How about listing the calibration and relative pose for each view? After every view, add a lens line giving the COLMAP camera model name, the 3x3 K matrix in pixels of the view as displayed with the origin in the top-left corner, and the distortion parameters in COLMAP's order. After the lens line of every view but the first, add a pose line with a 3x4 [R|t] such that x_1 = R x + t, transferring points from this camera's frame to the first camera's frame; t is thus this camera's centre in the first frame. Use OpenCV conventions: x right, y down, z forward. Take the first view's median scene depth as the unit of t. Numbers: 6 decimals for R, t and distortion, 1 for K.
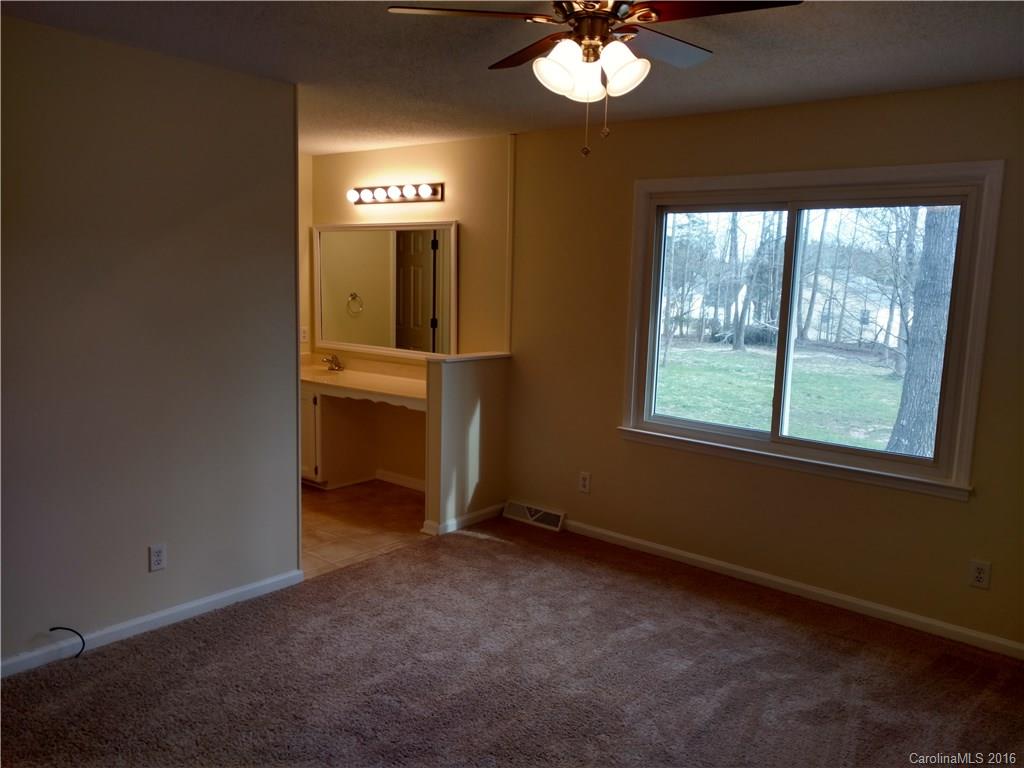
lens RADIAL K [[791.9, 0, 512.0], [0, 791.9, 384.0], [0, 0, 1]] dist [0.004354, 0.000197]
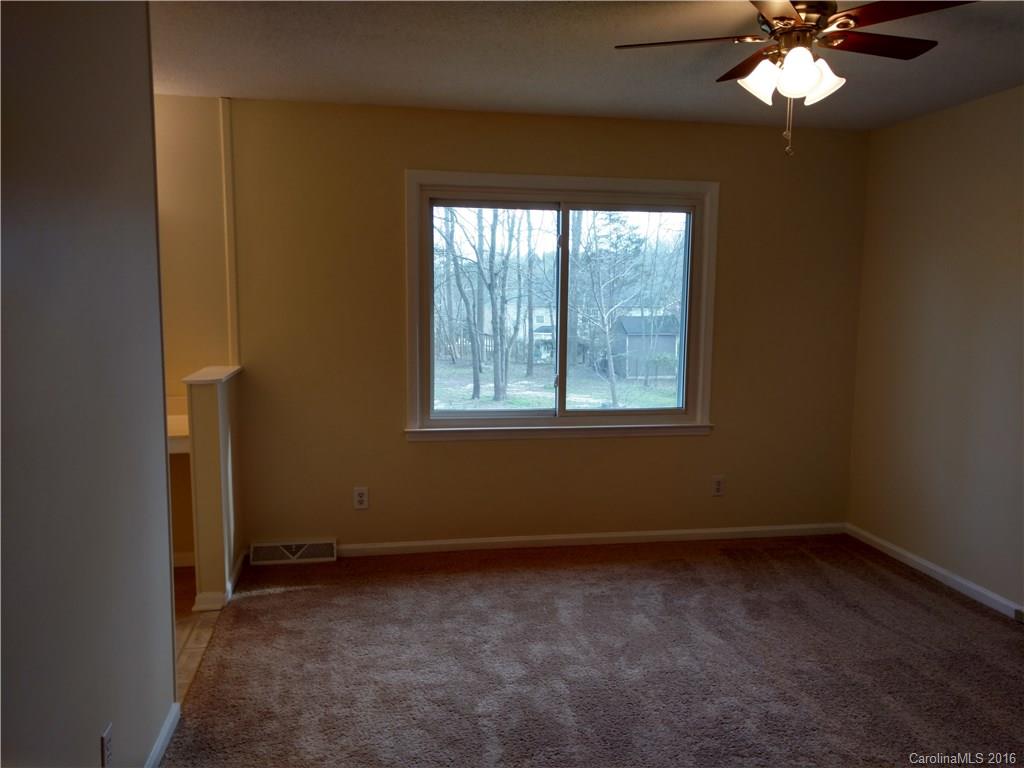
lens RADIAL K [[806.2, 0, 510.3], [0, 806.2, 388.2], [0, 0, 1]] dist [0.011156, 0.006138]
pose [[0.649606, -0.120796, 0.750614, -0.555521], [0.117285, 0.991401, 0.058043, -0.040716], [-0.751170, 0.050331, 0.658187, 0.296470]]
